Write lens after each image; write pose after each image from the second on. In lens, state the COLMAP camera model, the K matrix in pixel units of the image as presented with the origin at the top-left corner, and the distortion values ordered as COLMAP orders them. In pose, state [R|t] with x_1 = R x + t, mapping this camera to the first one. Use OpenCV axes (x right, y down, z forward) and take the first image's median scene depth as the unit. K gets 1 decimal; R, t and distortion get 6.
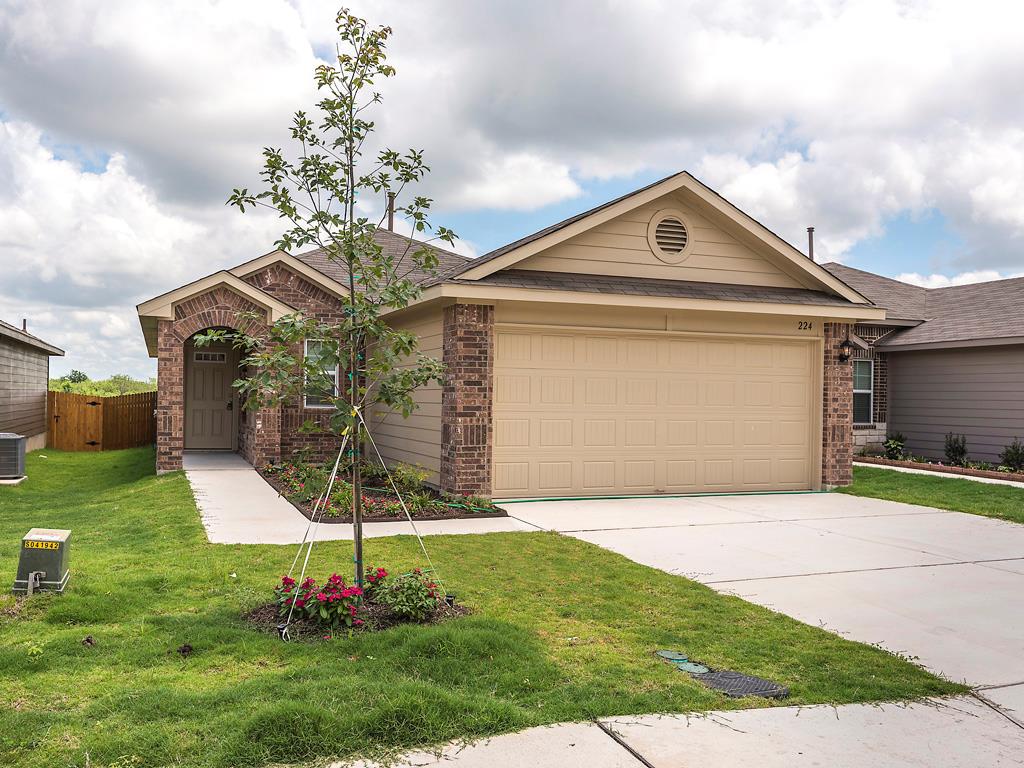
lens RADIAL K [[924.1, 0, 505.0], [0, 924.1, 384.0], [0, 0, 1]] dist [0.012280, -0.027308]
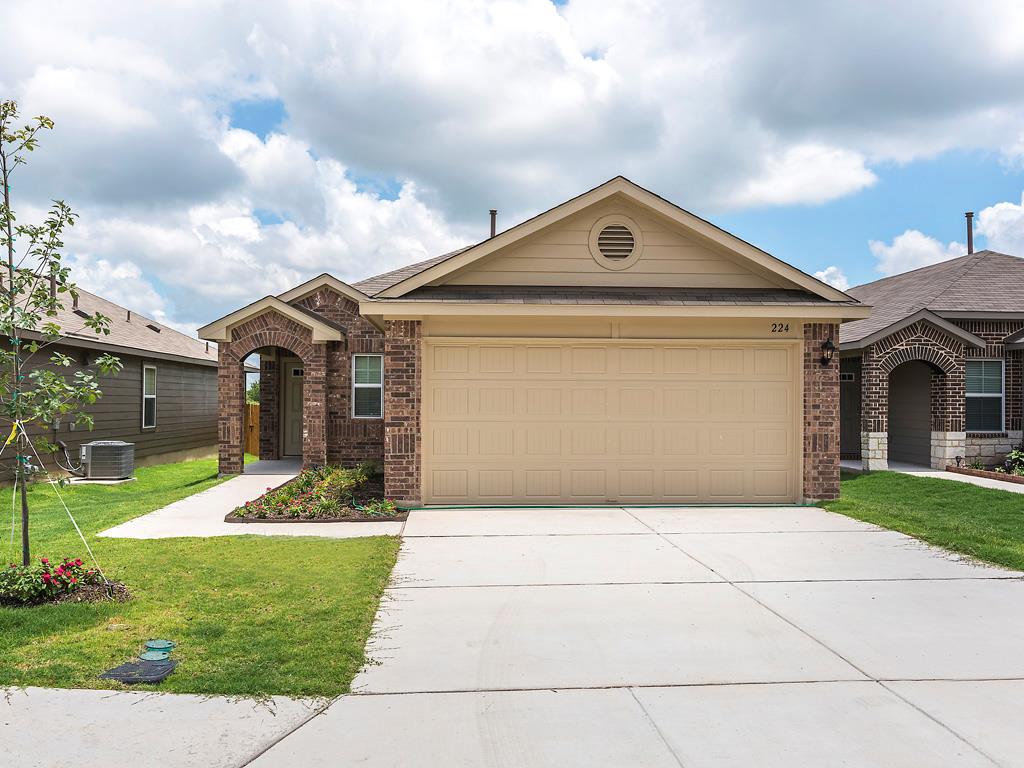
lens RADIAL K [[924.1, 0, 507.6], [0, 924.1, 391.4], [0, 0, 1]] dist [0.012280, -0.027308]
pose [[0.953147, -0.014542, -0.302158, 0.369610], [0.014690, 0.999891, -0.001784, -0.001229], [0.302151, -0.002738, 0.953256, 0.026158]]
